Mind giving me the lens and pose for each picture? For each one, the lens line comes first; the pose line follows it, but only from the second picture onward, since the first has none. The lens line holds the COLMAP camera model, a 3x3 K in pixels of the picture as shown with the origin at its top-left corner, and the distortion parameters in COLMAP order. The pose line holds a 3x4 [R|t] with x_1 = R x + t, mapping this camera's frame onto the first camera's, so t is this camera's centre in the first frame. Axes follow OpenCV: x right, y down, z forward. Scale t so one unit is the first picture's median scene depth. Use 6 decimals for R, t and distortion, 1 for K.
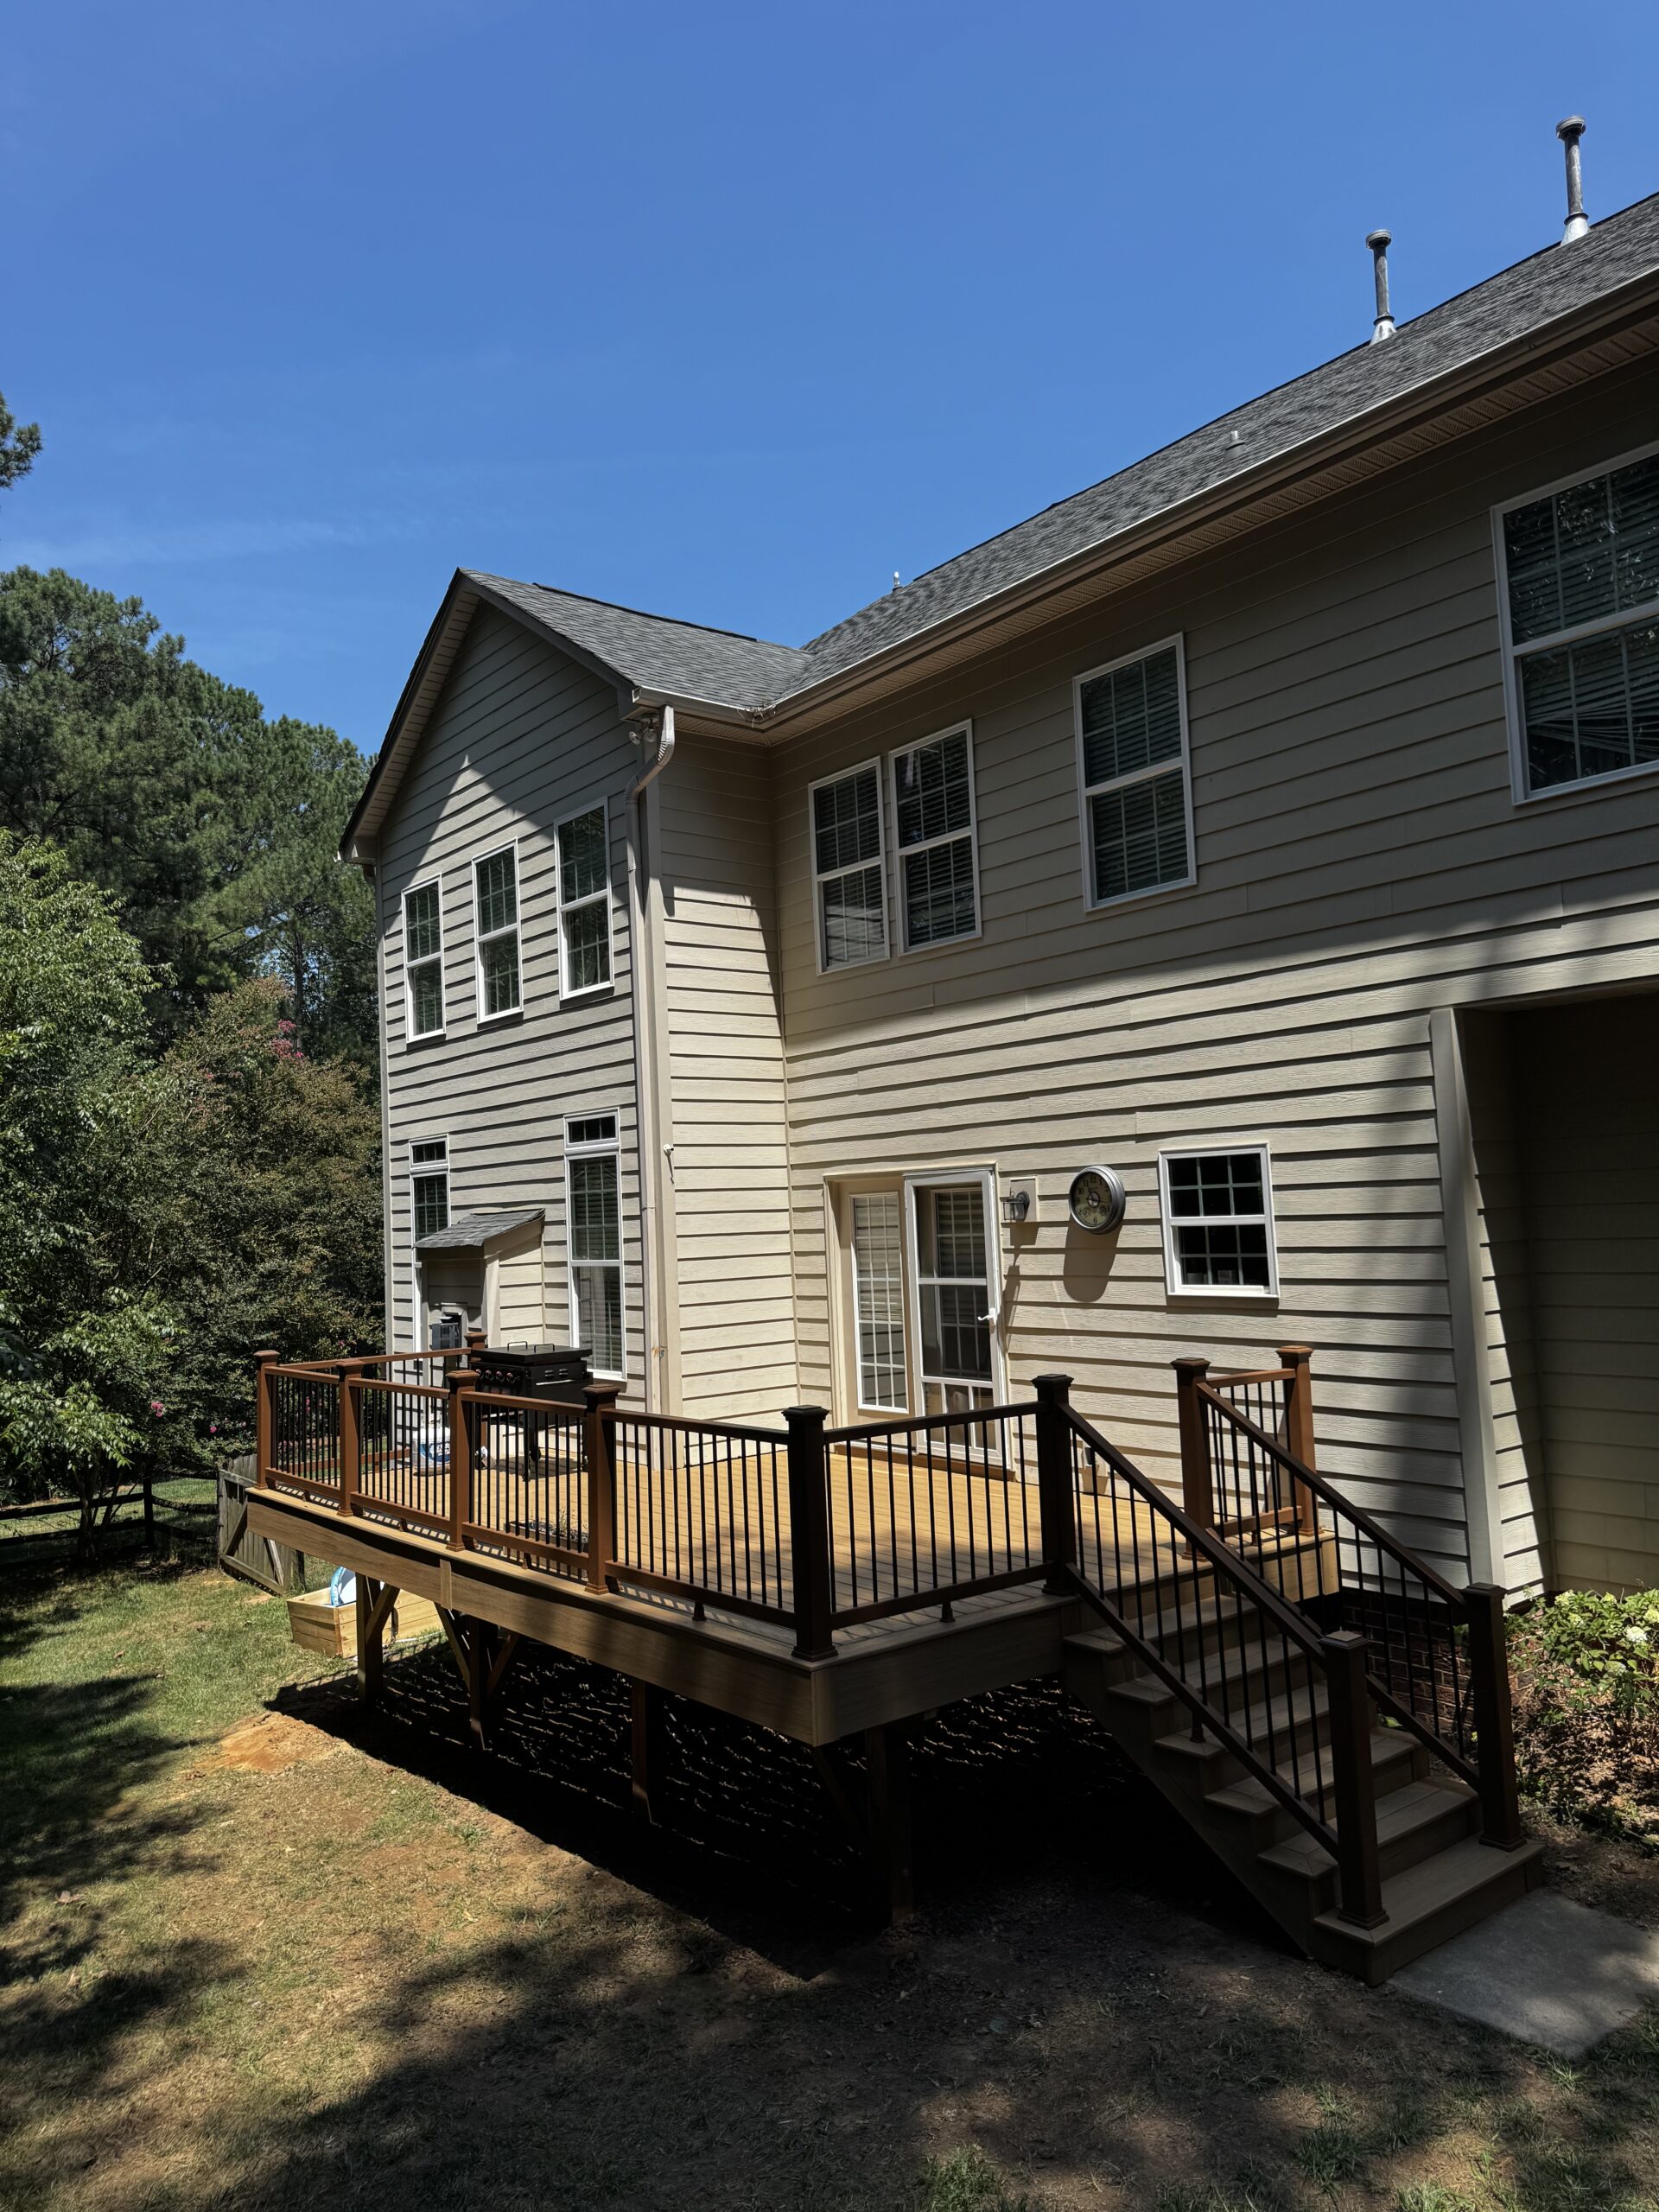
lens RADIAL K [[1566.4, 0, 815.0], [0, 1566.4, 1102.7], [0, 0, 1]] dist [0.026615, -0.021019]
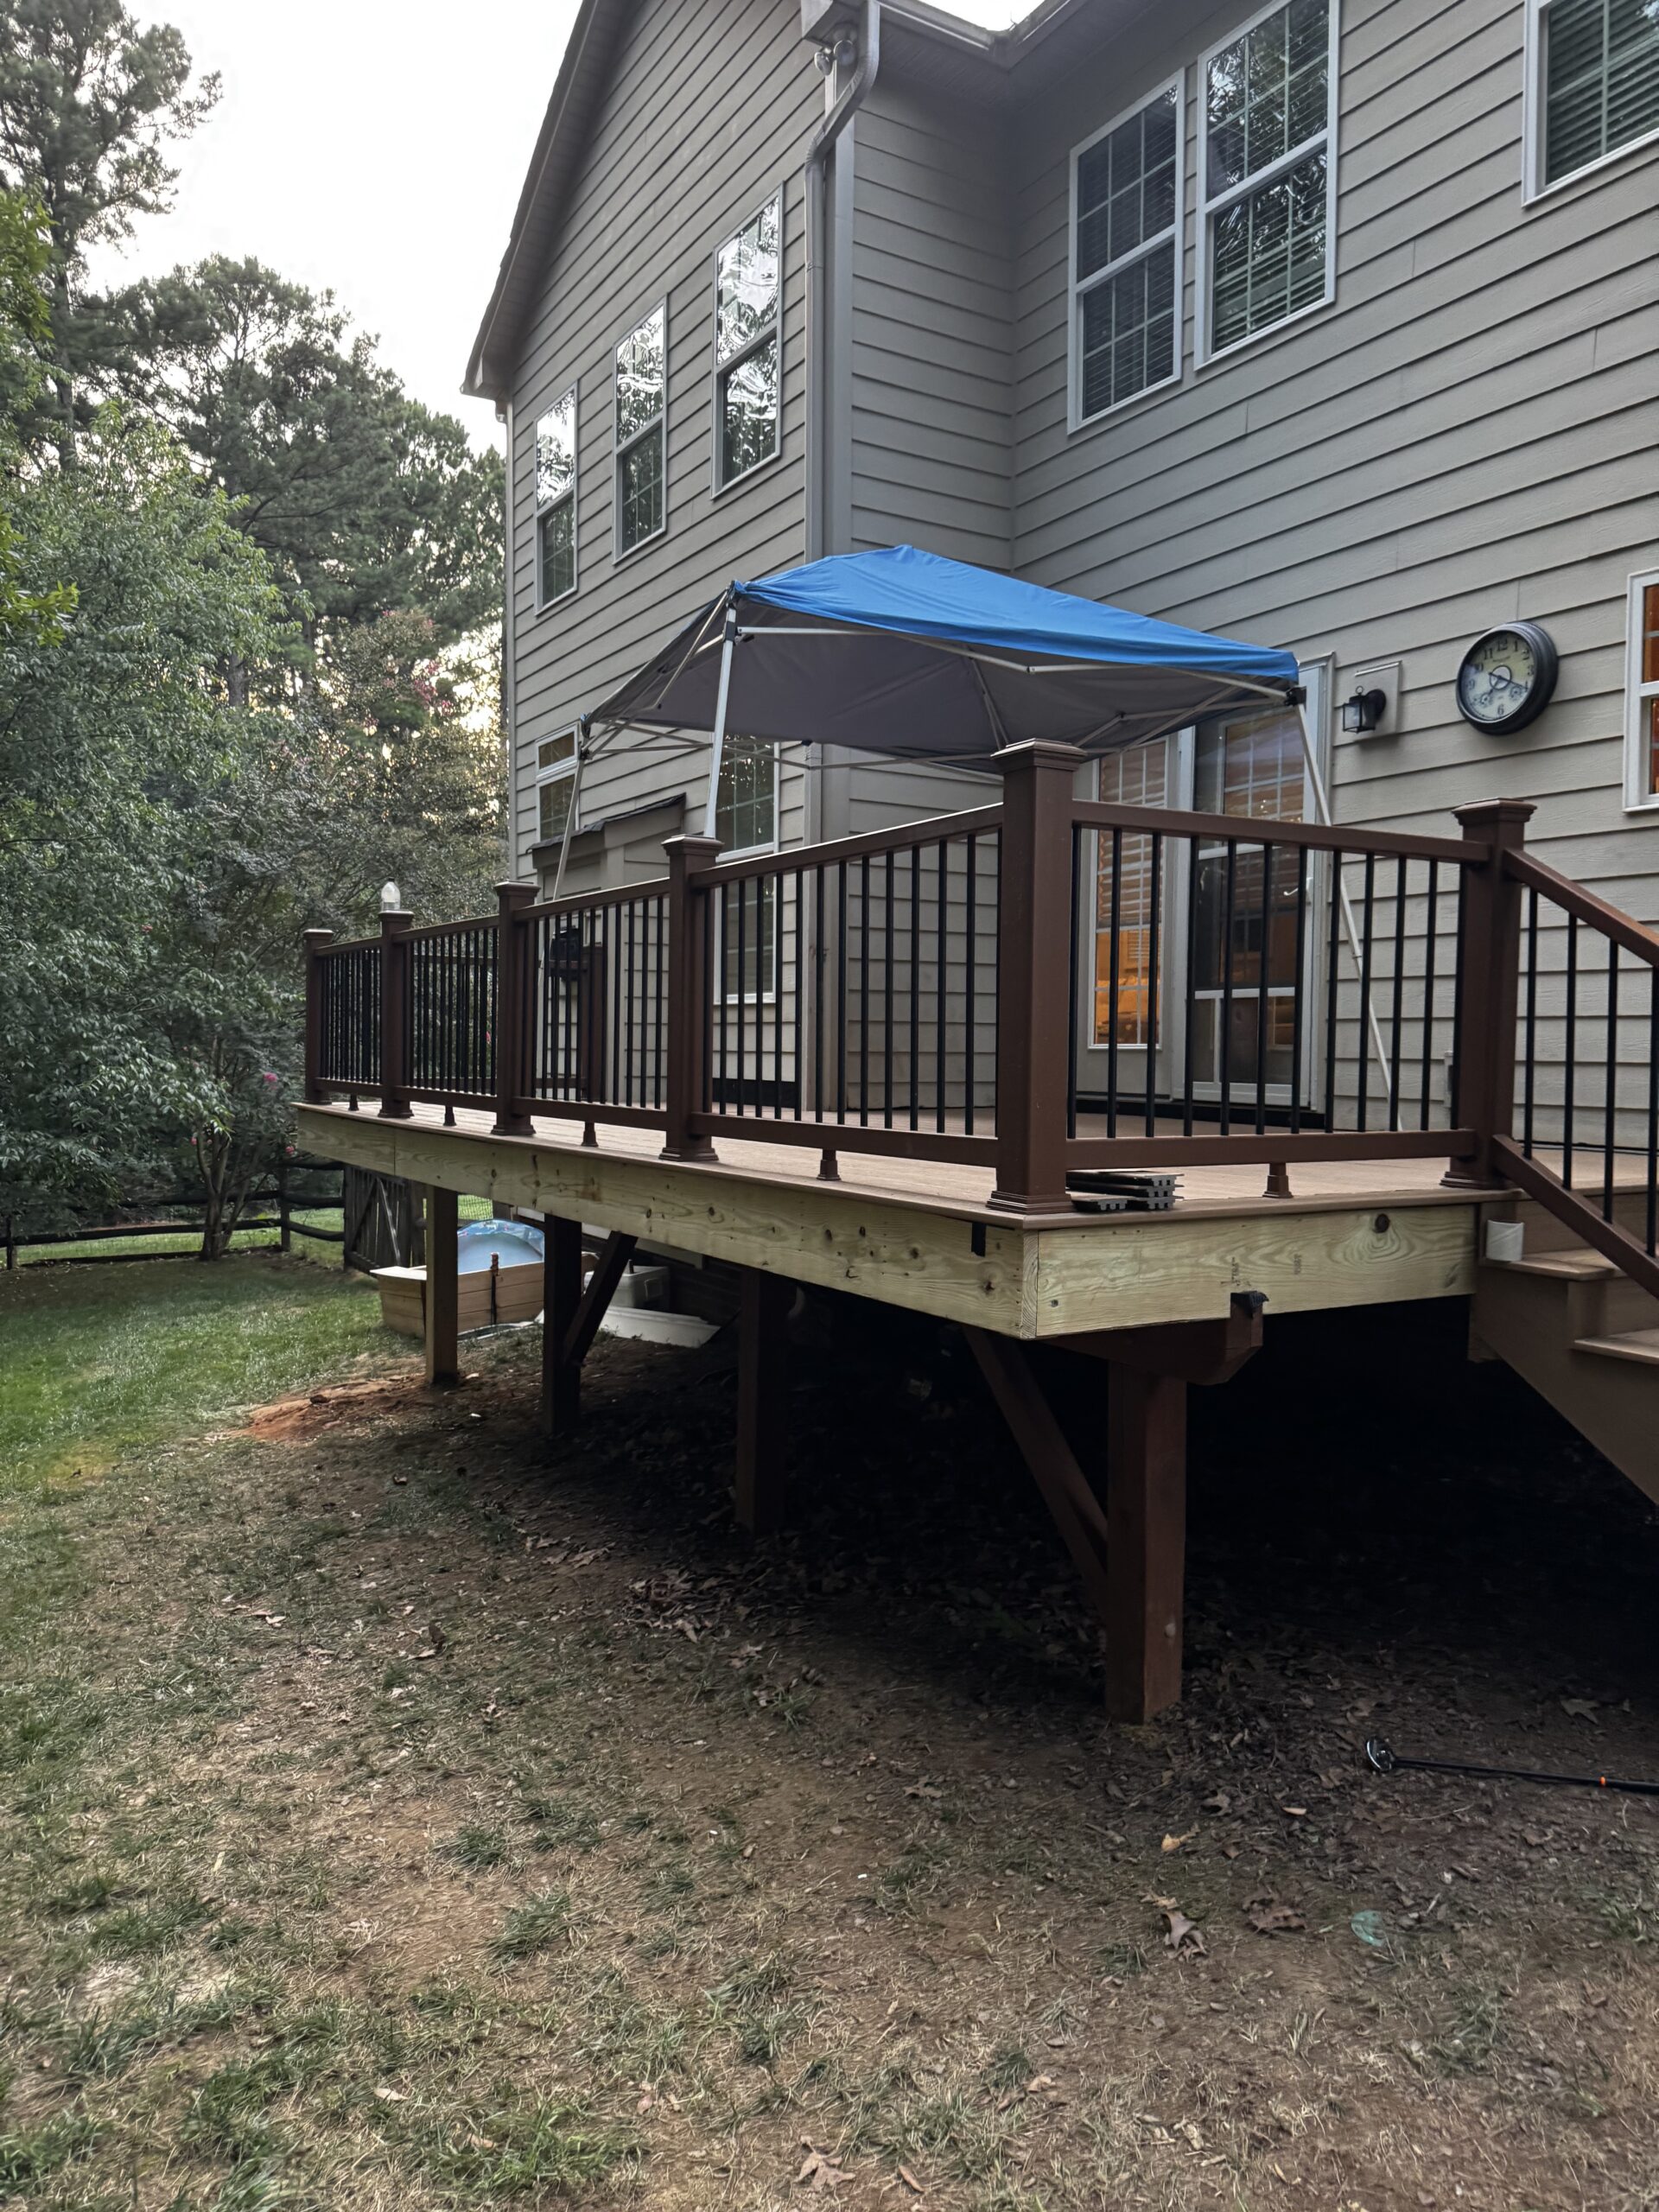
lens RADIAL K [[1566.4, 0, 823.1], [0, 1566.4, 1104.5], [0, 0, 1]] dist [0.026615, -0.021019]
pose [[0.990773, 0.054745, -0.123981, -0.003892], [-0.040023, 0.992175, 0.118266, 0.150784], [0.129485, -0.112213, 0.985212, 0.282830]]
